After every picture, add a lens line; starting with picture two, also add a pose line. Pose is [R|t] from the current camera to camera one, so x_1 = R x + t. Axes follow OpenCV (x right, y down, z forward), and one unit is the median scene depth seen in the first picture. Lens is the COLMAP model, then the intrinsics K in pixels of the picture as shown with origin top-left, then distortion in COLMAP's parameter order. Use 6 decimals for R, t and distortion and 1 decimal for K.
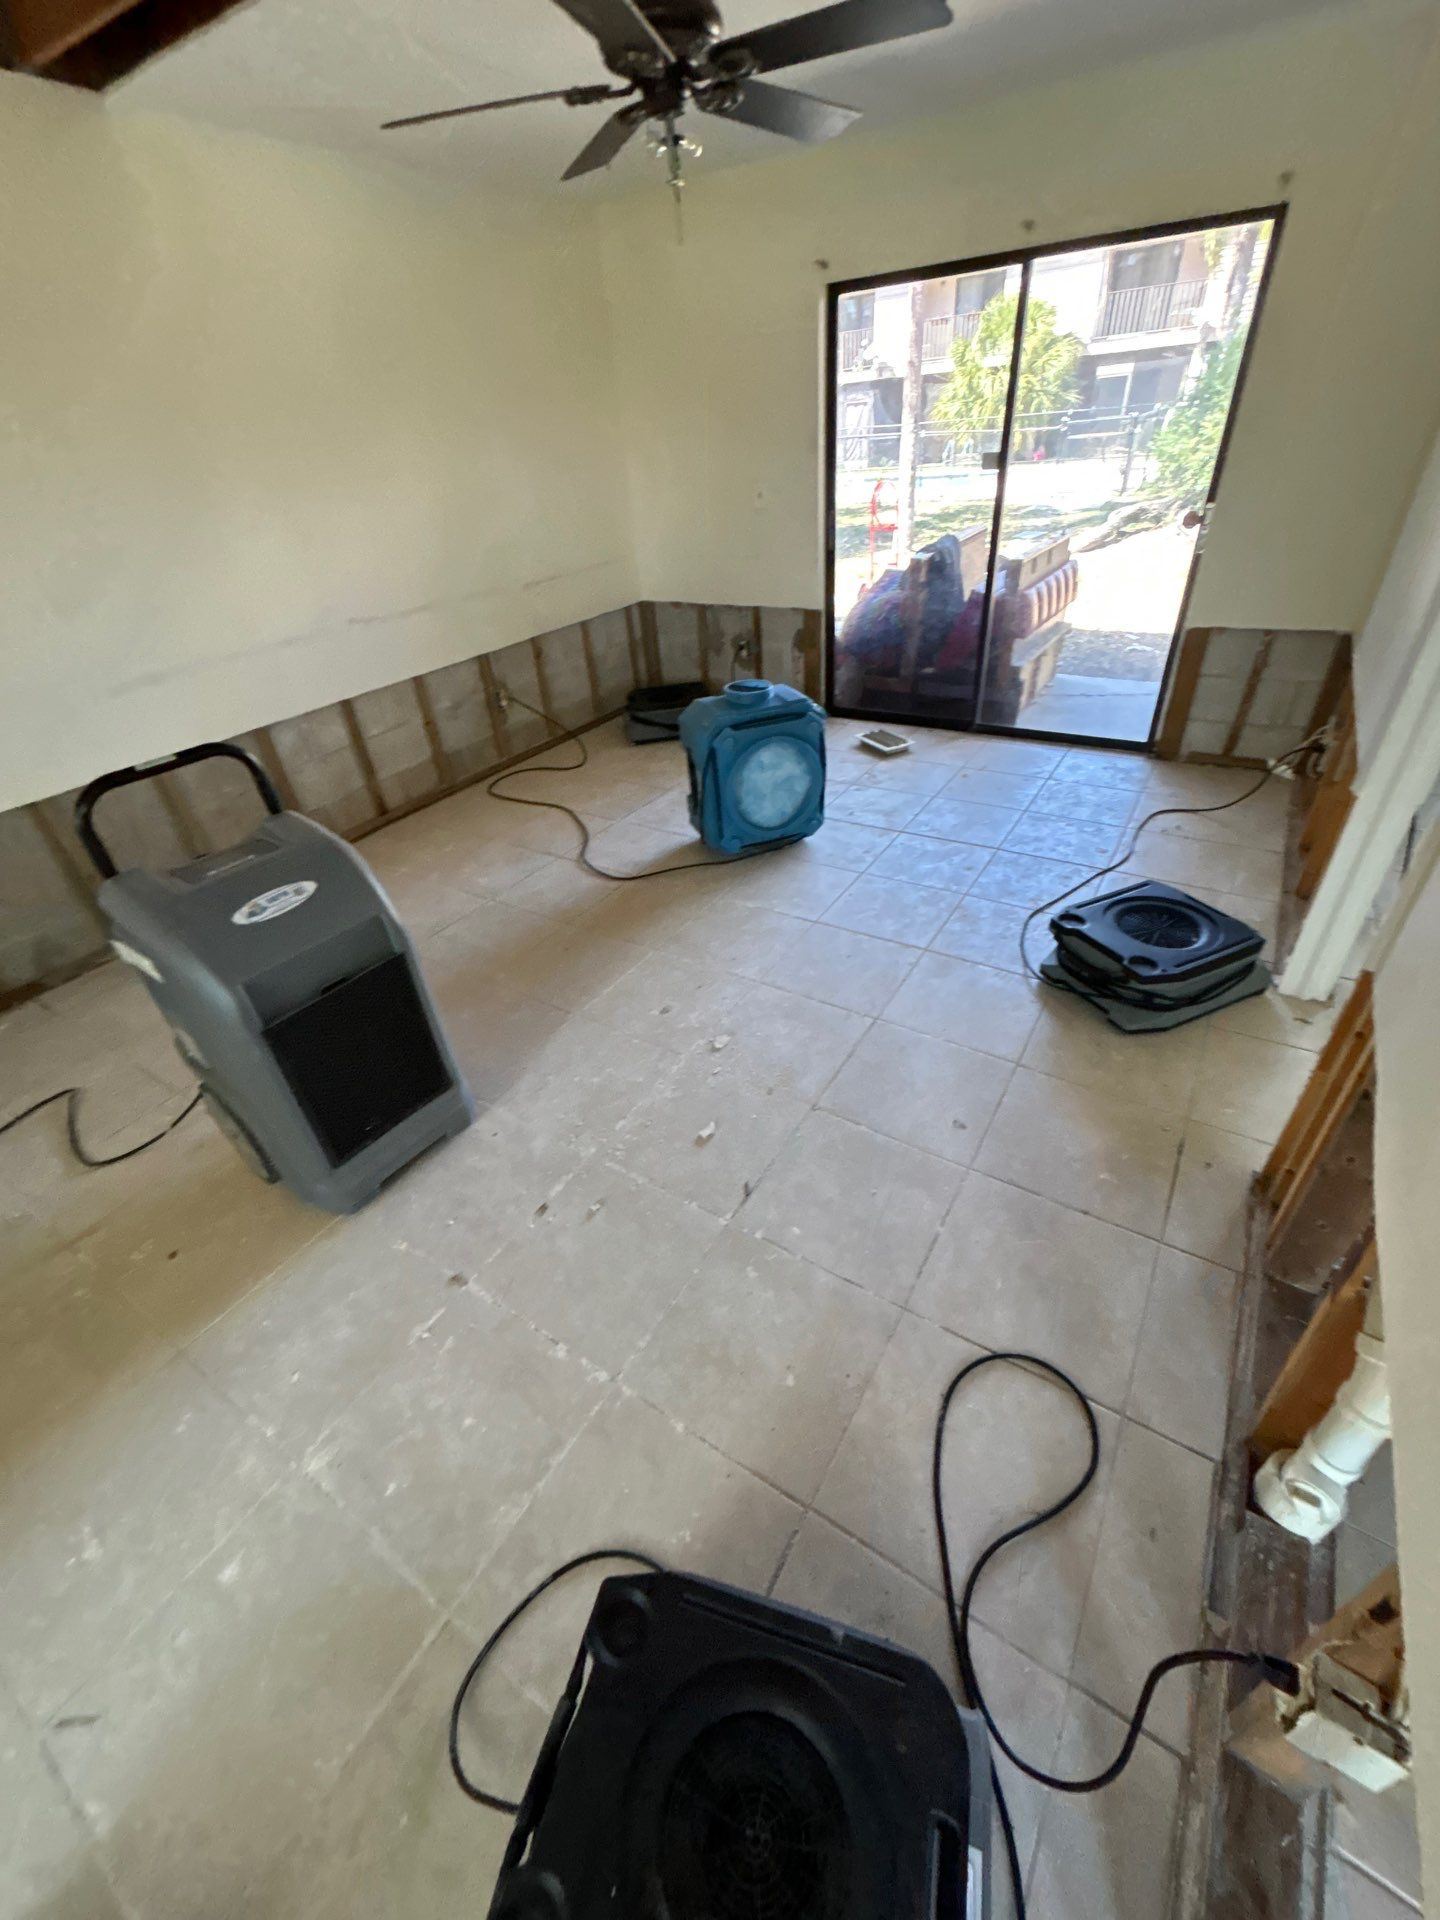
lens RADIAL K [[771.4, 0, 723.5], [0, 771.4, 955.7], [0, 0, 1]] dist [0.002172, -0.000437]
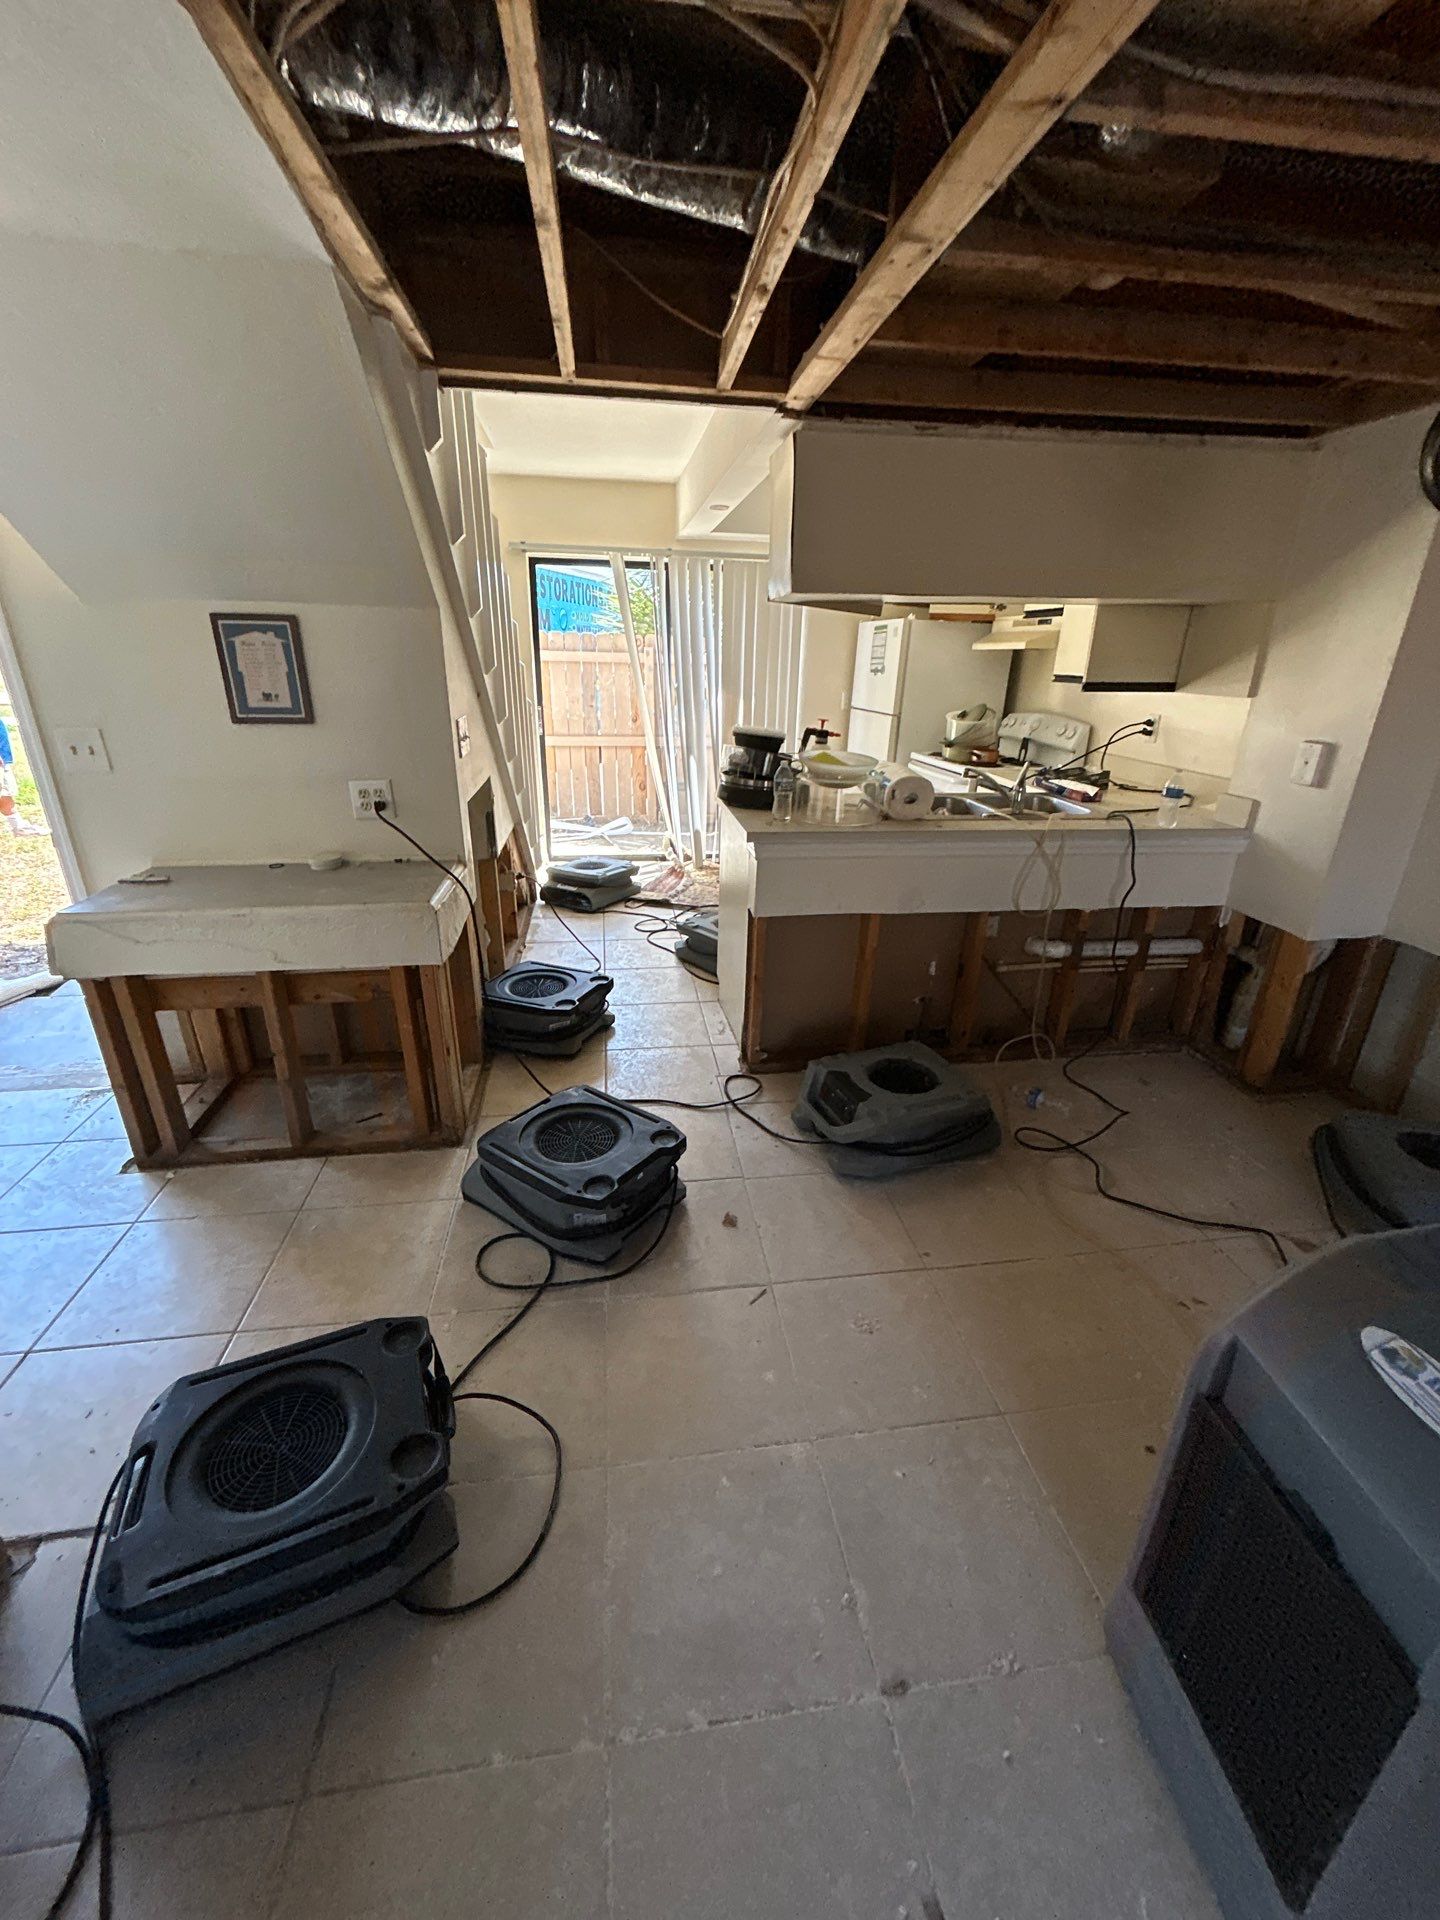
lens RADIAL K [[771.4, 0, 714.7], [0, 771.4, 951.8], [0, 0, 1]] dist [0.002172, -0.000437]
pose [[-0.758676, 0.283323, -0.586633, 0.002943], [-0.341145, 0.594365, 0.728251, -0.449267], [0.555005, 0.752634, -0.354277, 0.684259]]
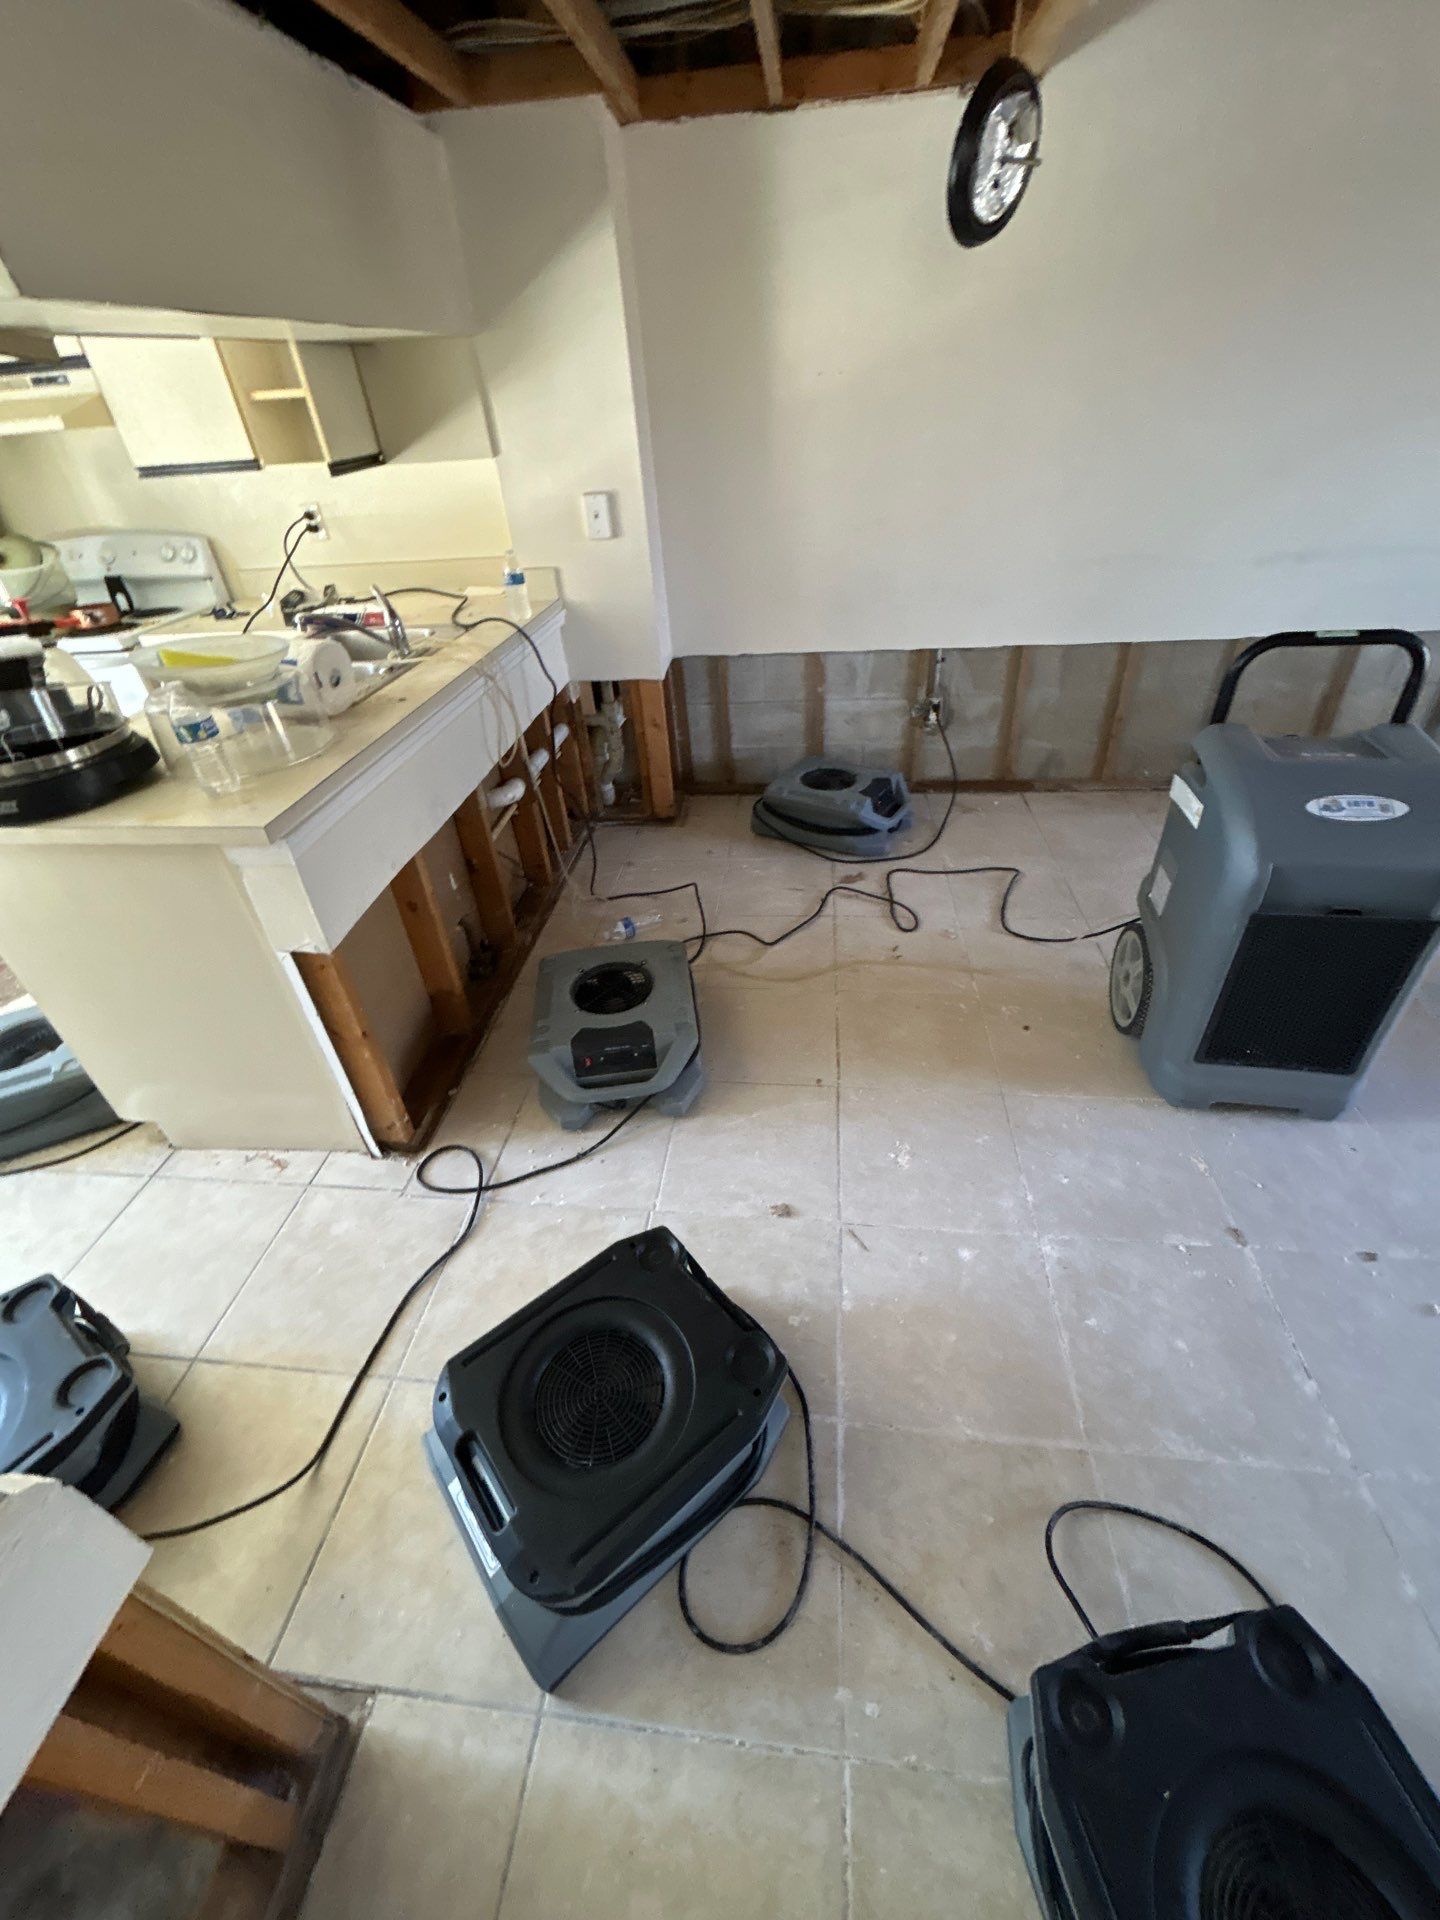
lens RADIAL K [[771.4, 0, 723.3], [0, 771.4, 956.2], [0, 0, 1]] dist [0.002172, -0.000437]
pose [[0.446826, 0.558249, -0.699074, -0.159172], [-0.477881, 0.809532, 0.341010, 0.124166], [0.756291, 0.181702, 0.628496, -0.149212]]
